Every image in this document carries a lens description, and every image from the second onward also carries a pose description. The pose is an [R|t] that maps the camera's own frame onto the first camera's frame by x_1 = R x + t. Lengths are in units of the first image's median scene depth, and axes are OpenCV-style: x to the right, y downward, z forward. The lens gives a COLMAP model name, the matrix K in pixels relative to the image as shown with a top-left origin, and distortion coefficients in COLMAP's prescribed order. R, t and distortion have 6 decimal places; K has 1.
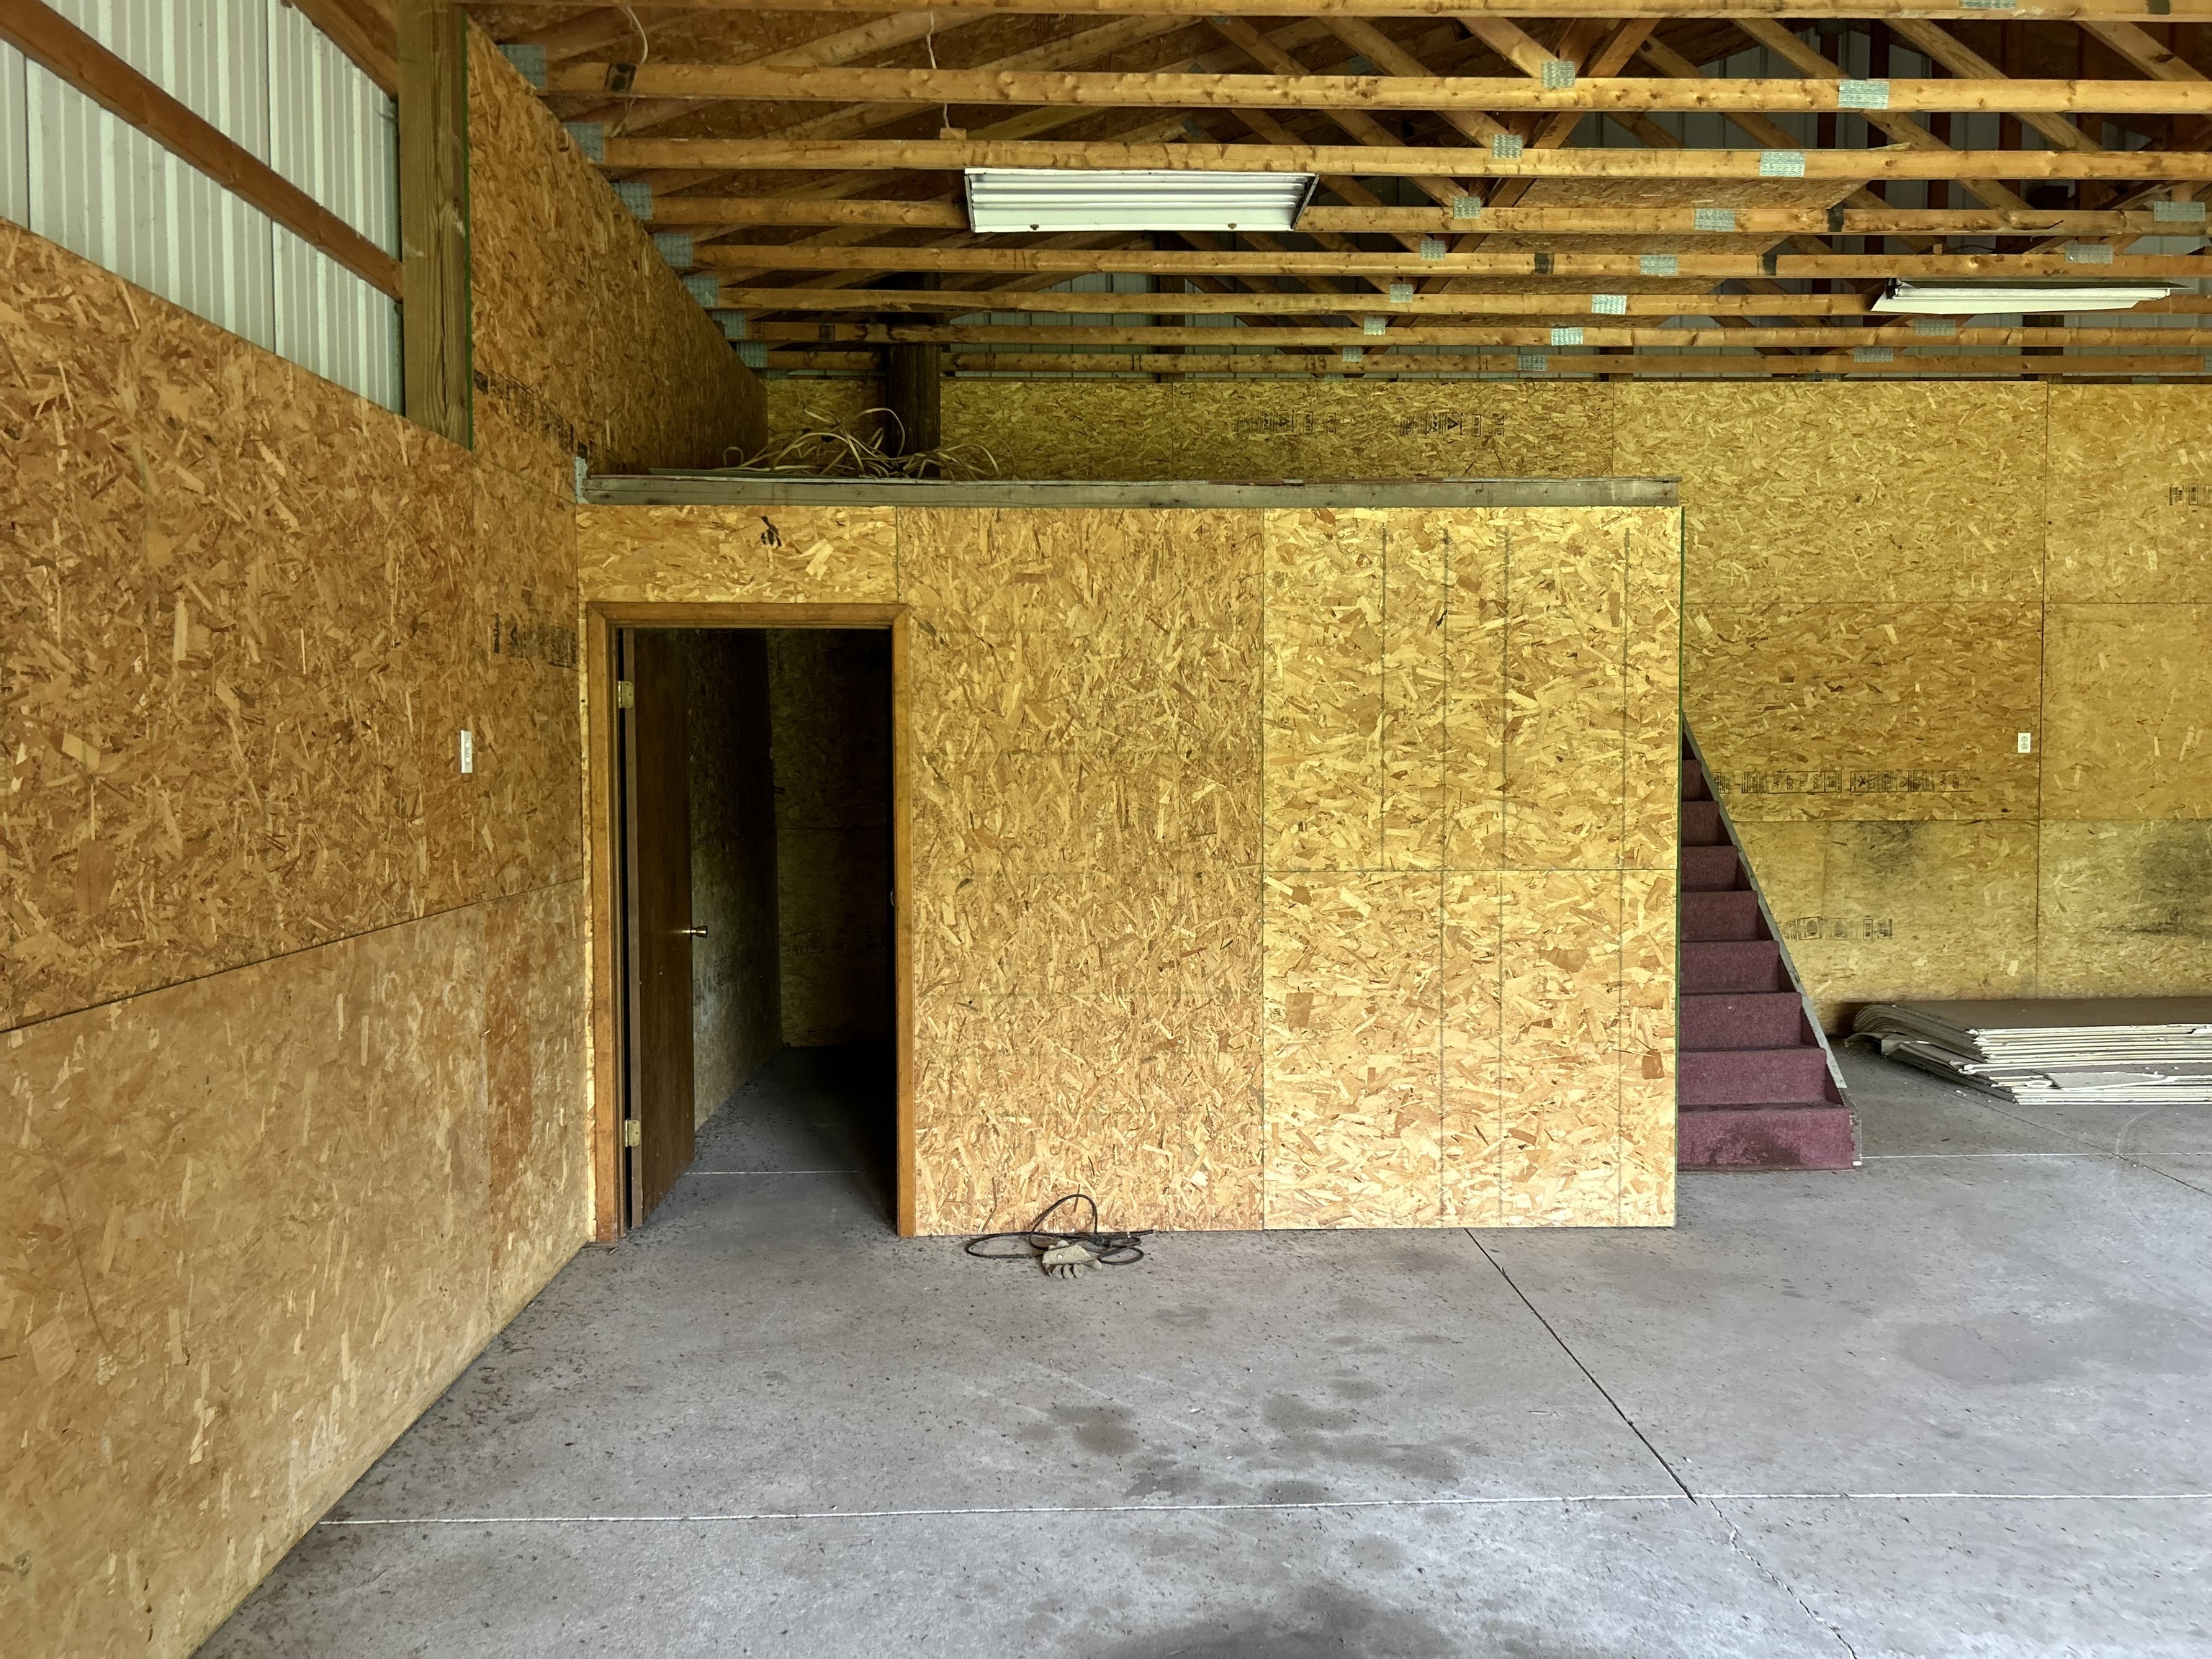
lens RADIAL K [[1607.4, 0, 1150.9], [0, 1607.4, 826.8], [0, 0, 1]] dist [0.058101, -0.065767]
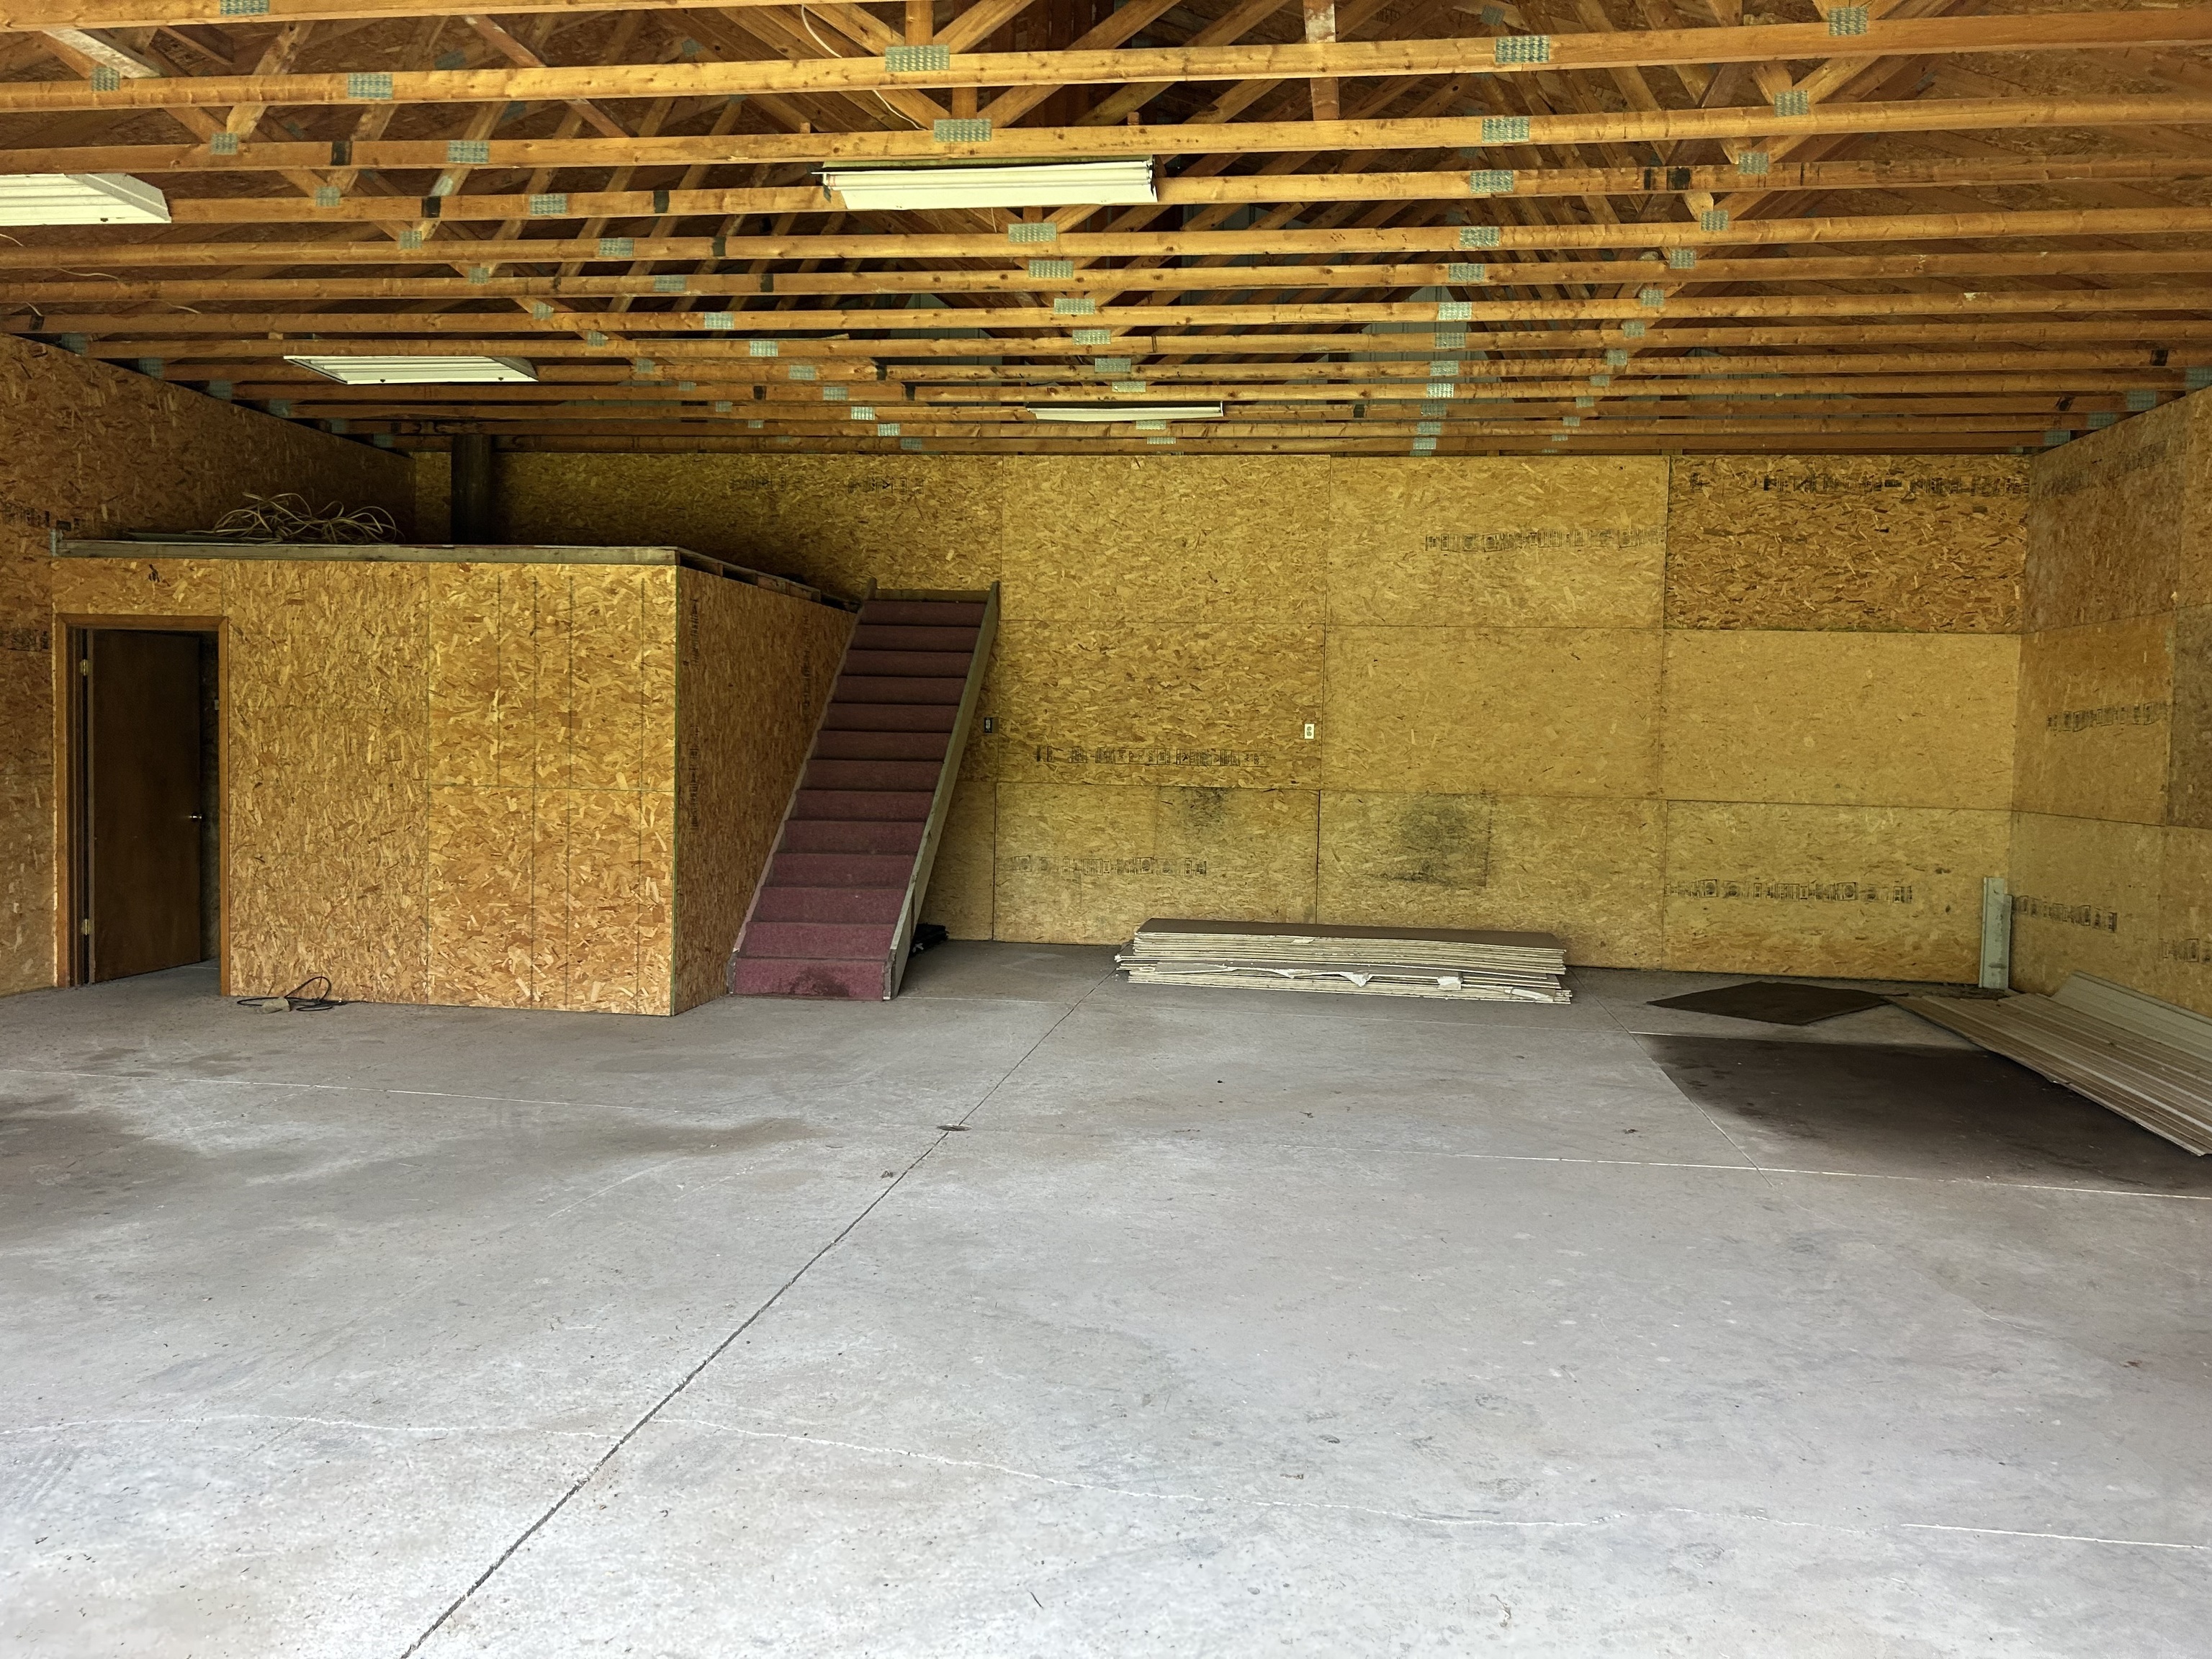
lens RADIAL K [[1607.4, 0, 1190.5], [0, 1607.4, 816.1], [0, 0, 1]] dist [0.058101, -0.065767]
pose [[0.985411, 0.035617, -0.166423, 1.106173], [-0.035587, 0.999362, 0.003169, 0.027199], [0.166429, 0.002800, 0.986049, -0.492601]]
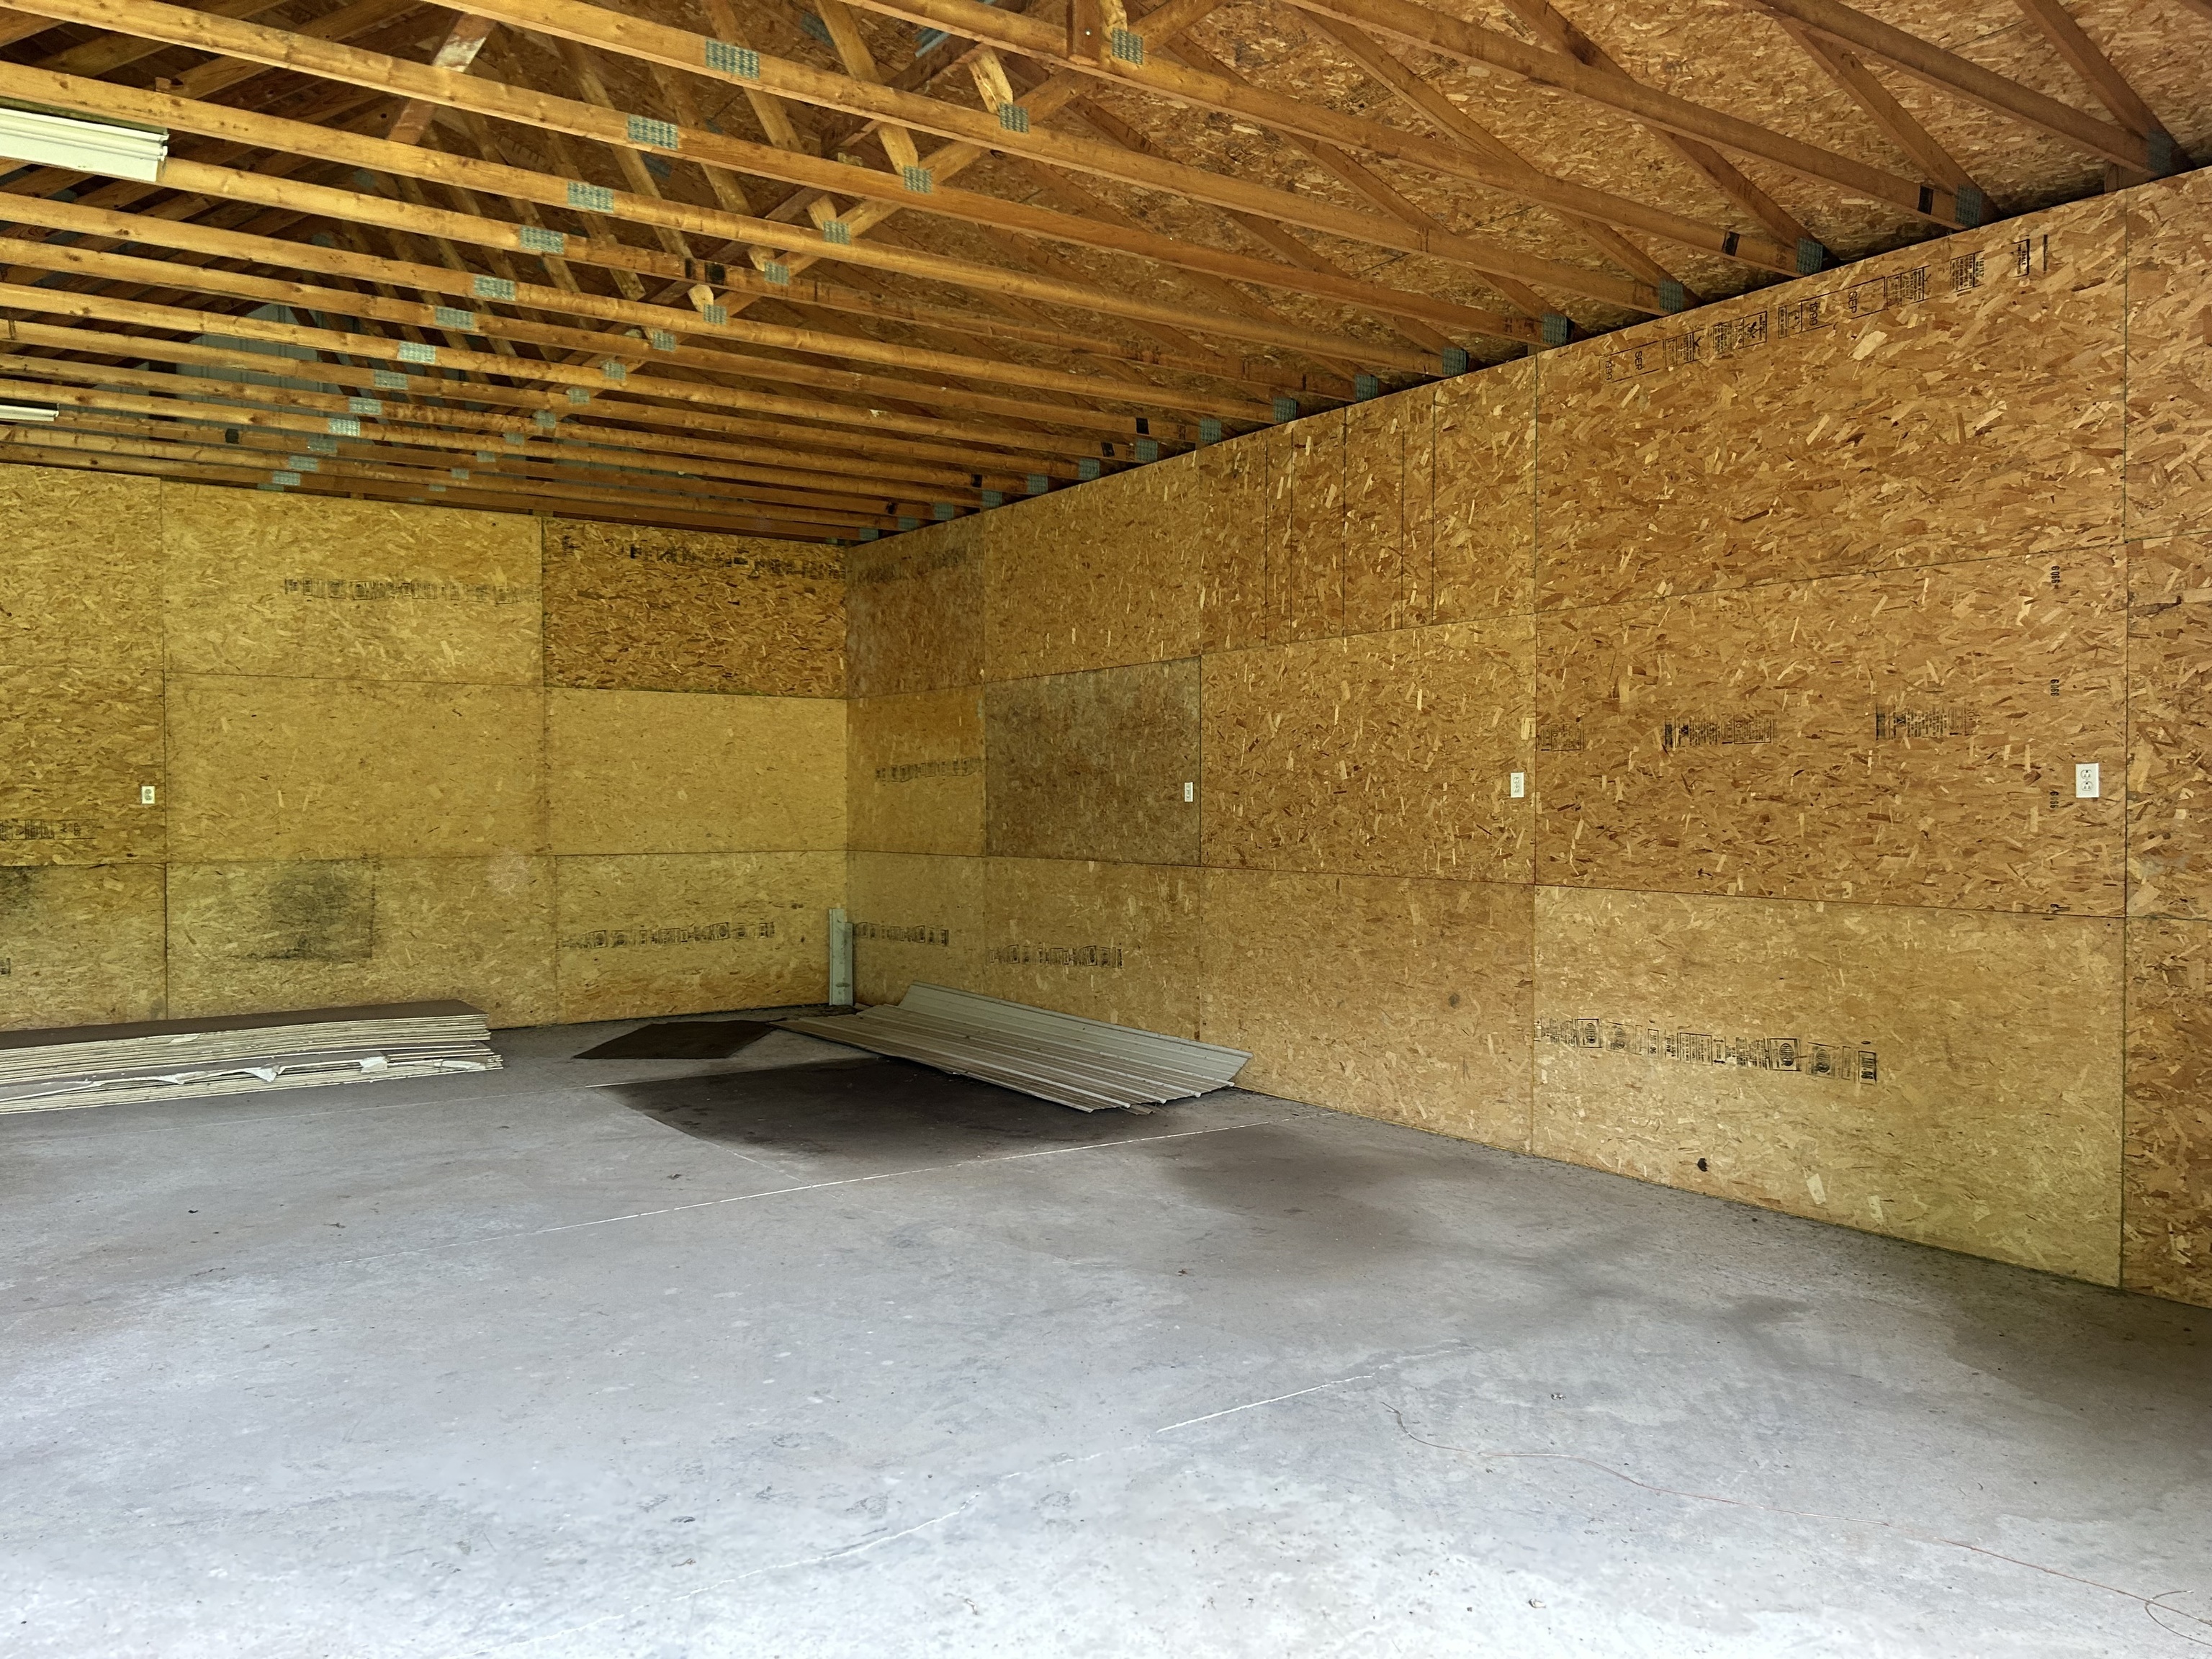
lens RADIAL K [[1607.4, 0, 1032.8], [0, 1607.4, 828.3], [0, 0, 1]] dist [0.058101, -0.065767]
pose [[0.861070, -0.007010, 0.508439, 0.823652], [0.023398, 0.999392, -0.025847, 0.024559], [-0.507949, 0.034153, 0.860710, -0.467181]]
